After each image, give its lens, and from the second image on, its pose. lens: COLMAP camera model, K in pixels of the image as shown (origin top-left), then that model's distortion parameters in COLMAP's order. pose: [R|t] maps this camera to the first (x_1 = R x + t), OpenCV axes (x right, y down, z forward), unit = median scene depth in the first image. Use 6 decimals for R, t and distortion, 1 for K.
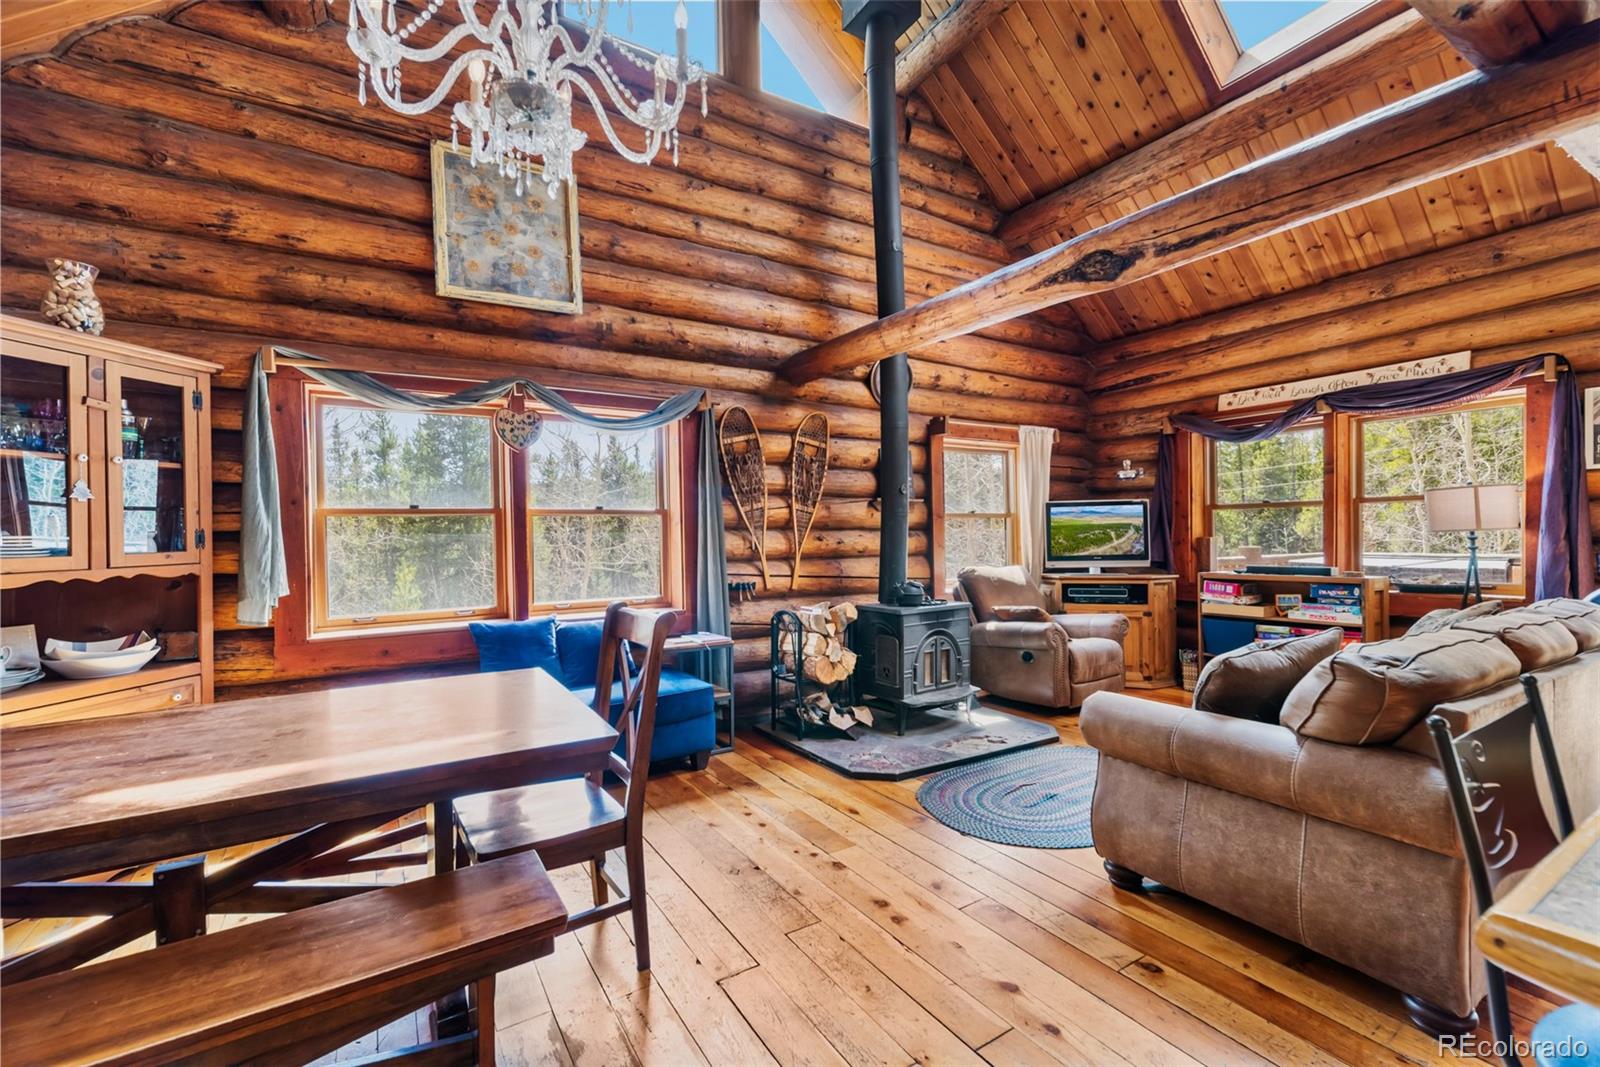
lens RADIAL K [[689.1, 0, 802.0], [0, 689.1, 536.3], [0, 0, 1]] dist [0.007953, 0.000587]
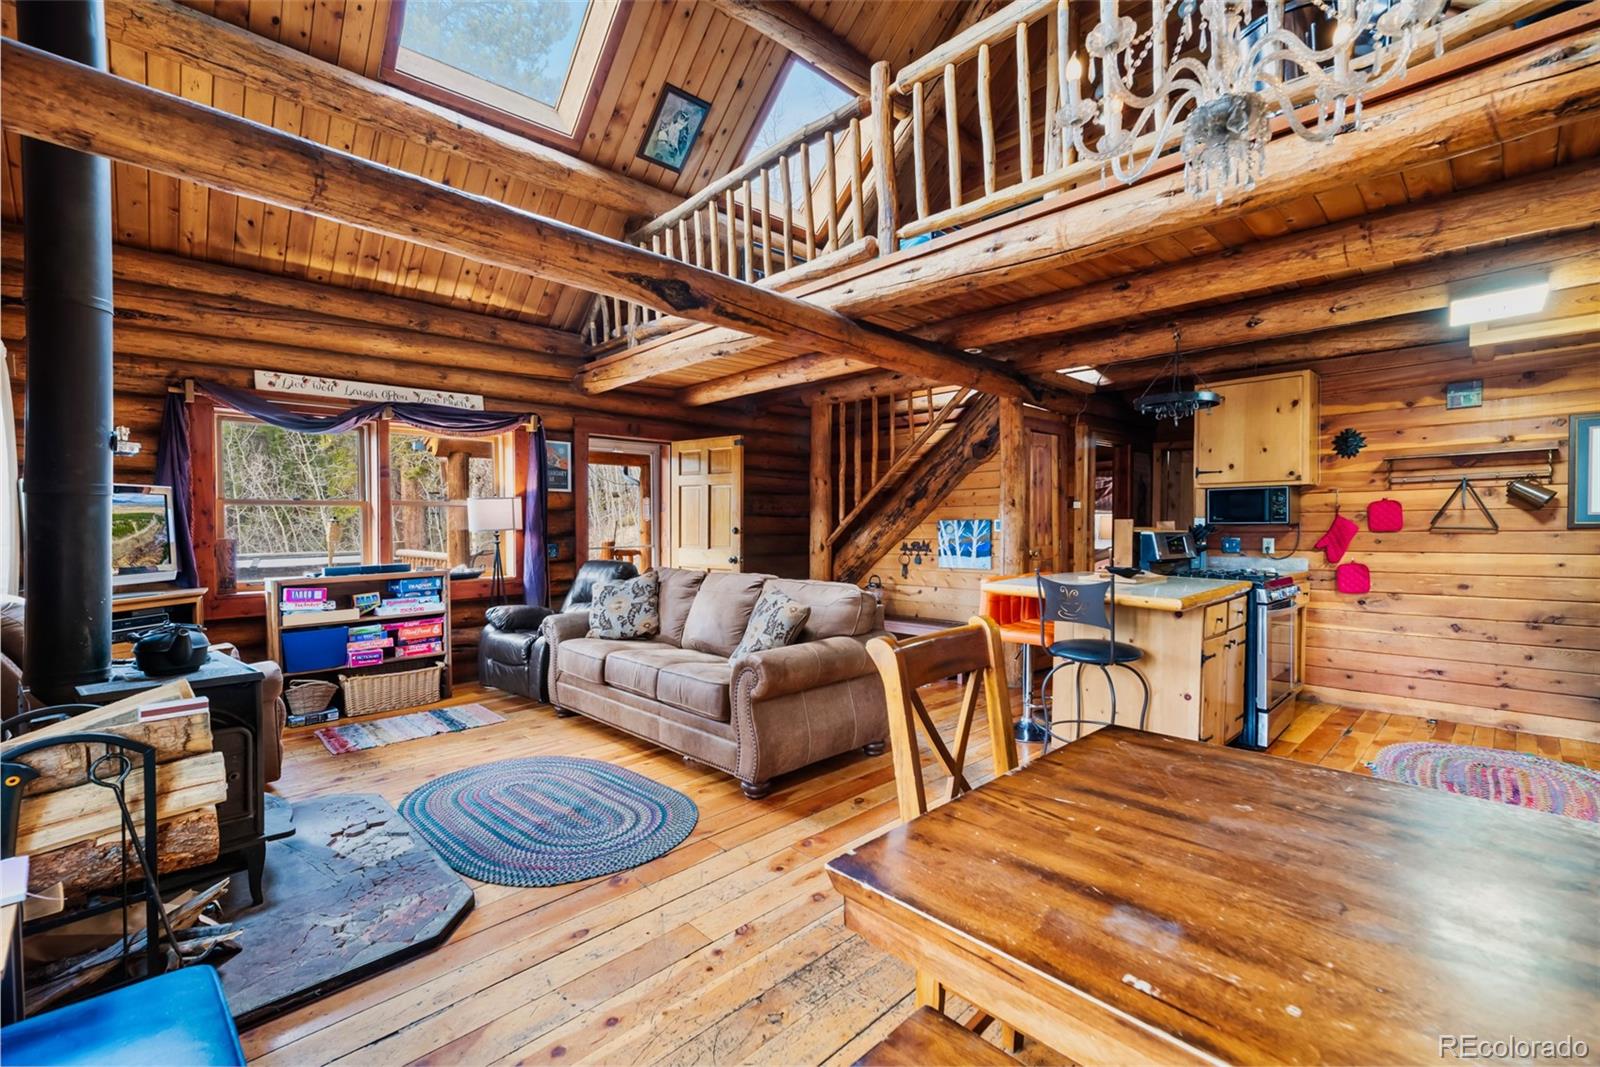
lens RADIAL K [[689.1, 0, 802.1], [0, 689.1, 535.7], [0, 0, 1]] dist [0.007953, 0.000587]
pose [[-0.210578, -0.004536, 0.977567, -0.469441], [0.014331, 0.999867, 0.007727, 0.001504], [-0.977472, 0.015636, -0.210485, 0.676528]]
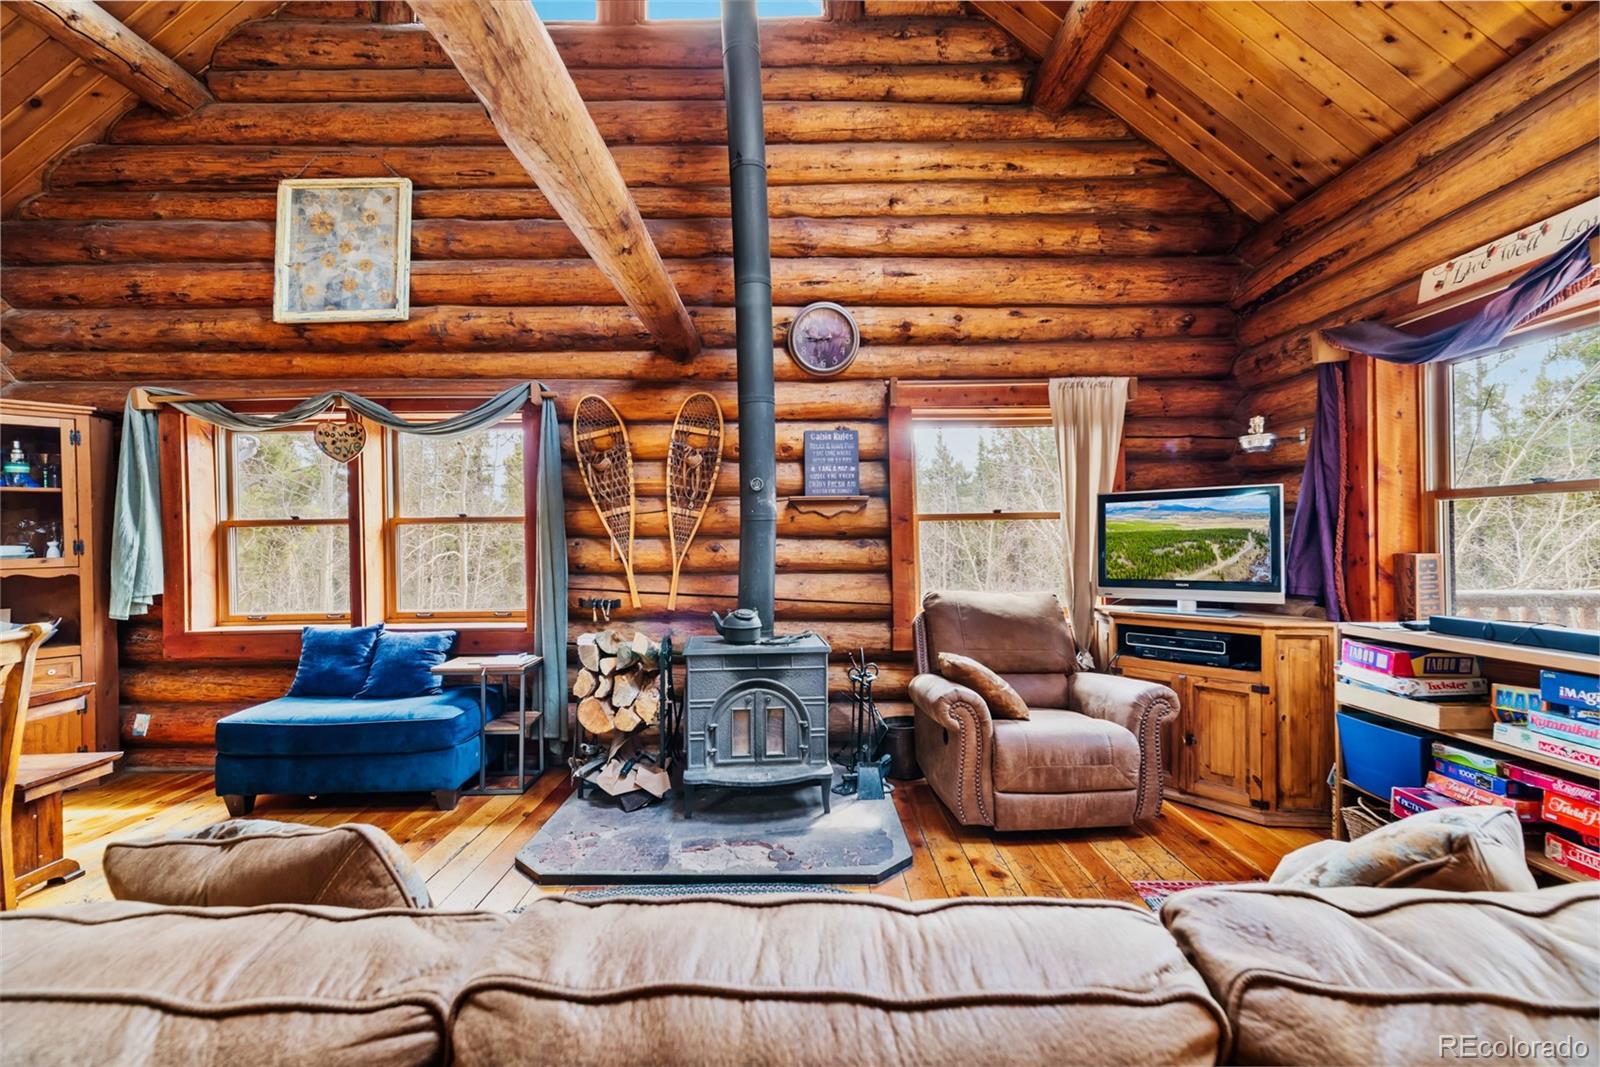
lens RADIAL K [[689.1, 0, 801.9], [0, 689.1, 536.9], [0, 0, 1]] dist [0.007953, 0.000587]
pose [[0.849441, 0.003306, -0.527673, 0.624517], [-0.002551, 0.999994, 0.002160, -0.014691], [0.527677, -0.000489, 0.849445, 0.425837]]
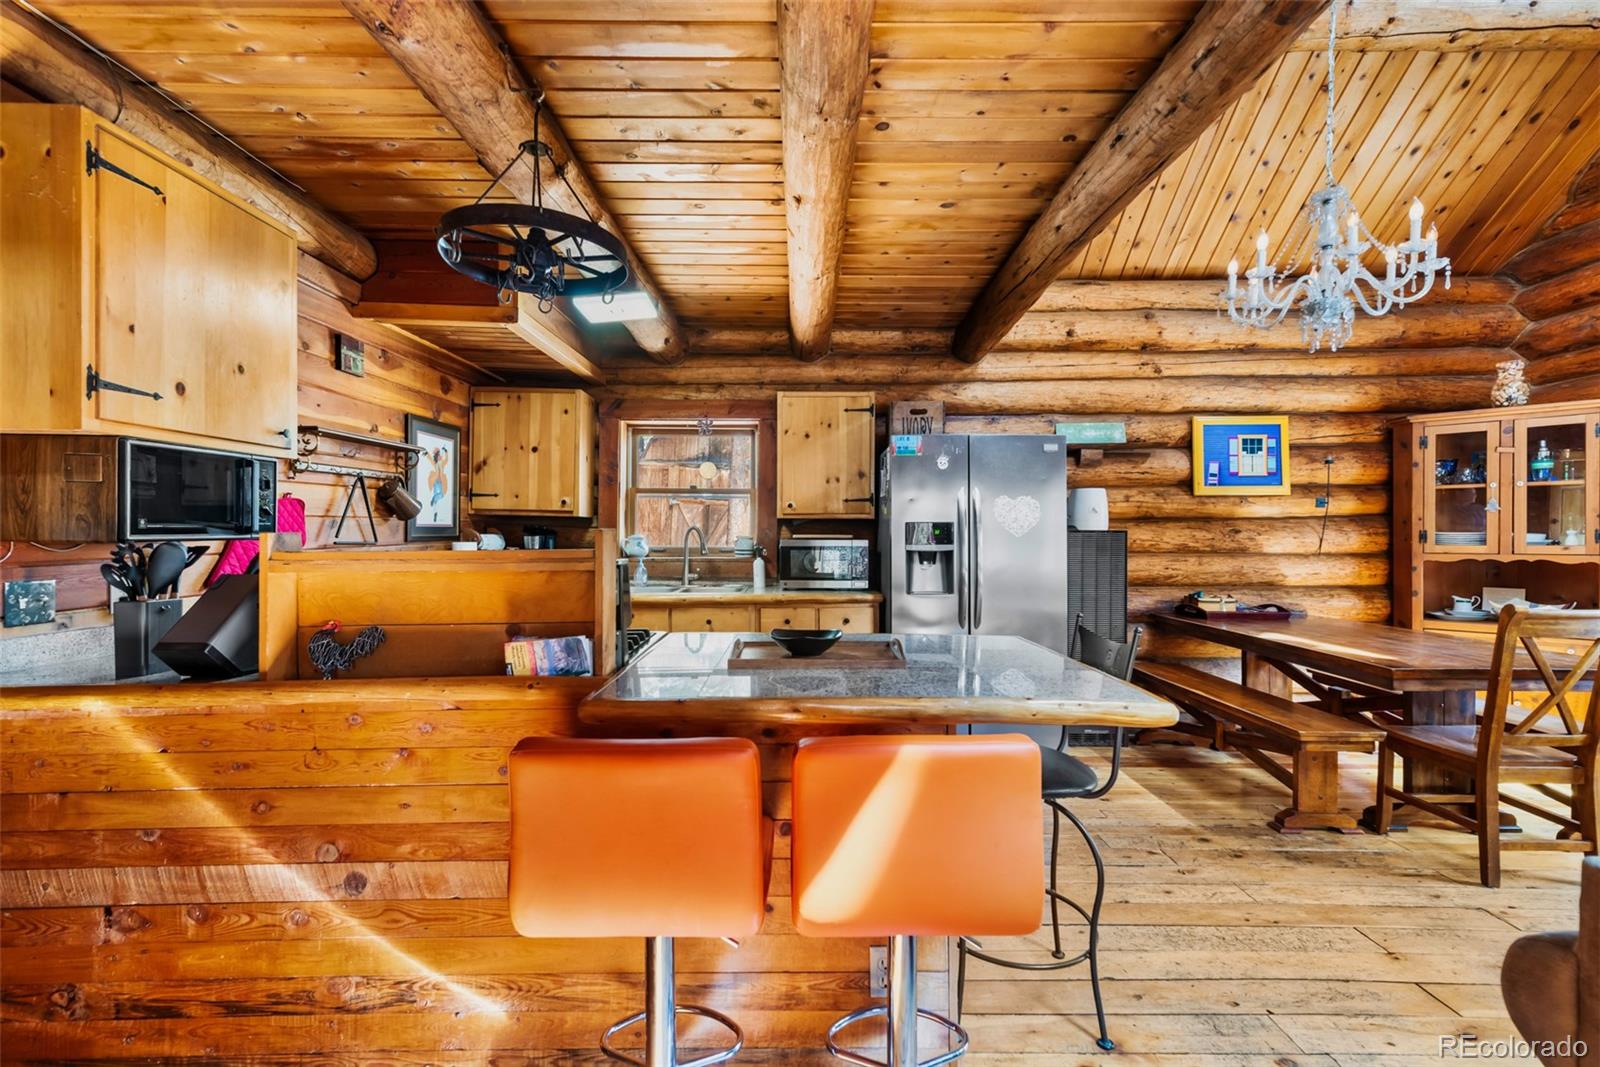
lens RADIAL K [[689.1, 0, 800.8], [0, 689.1, 537.1], [0, 0, 1]] dist [0.007953, 0.000587]
pose [[-0.531054, 0.016638, -0.847175, 0.705569], [-0.004383, 0.999740, 0.022382, -0.012316], [0.847327, 0.015599, -0.530843, 0.291741]]
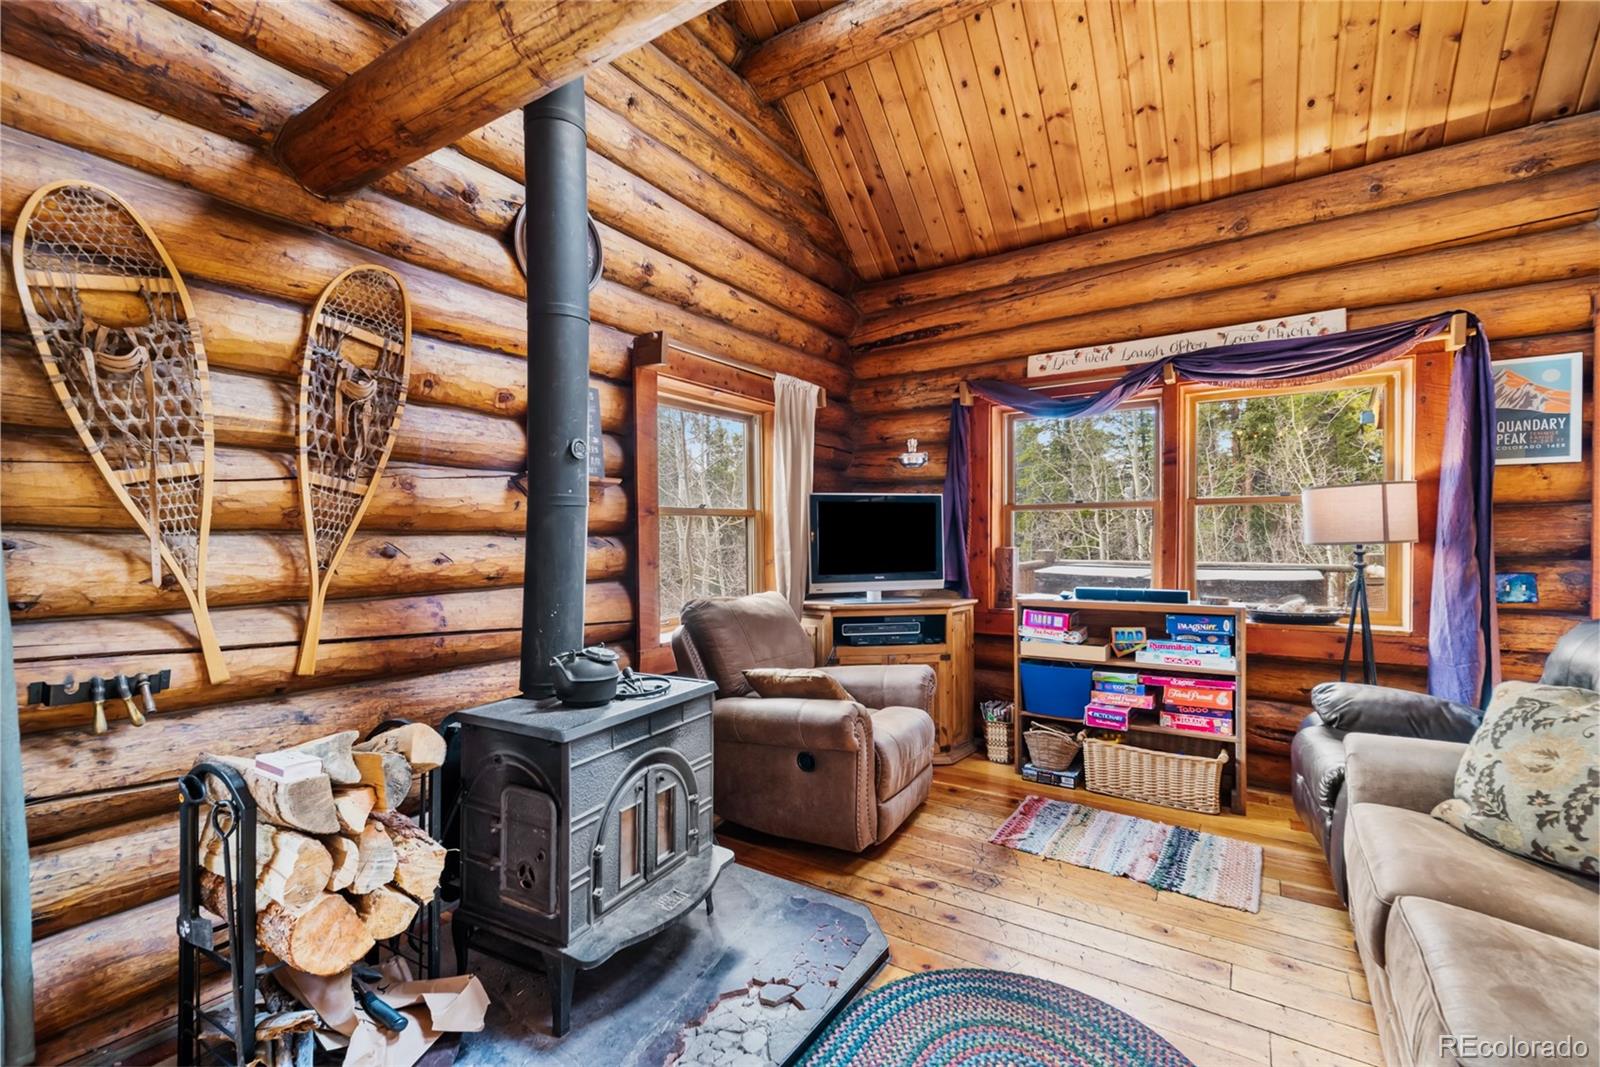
lens RADIAL K [[689.1, 0, 802.7], [0, 689.1, 537.4], [0, 0, 1]] dist [0.007953, 0.000587]
pose [[0.909581, 0.006142, 0.415482, 0.099284], [-0.005358, 0.999981, -0.003053, -0.008151], [-0.415493, 0.000551, 0.909596, 0.548812]]
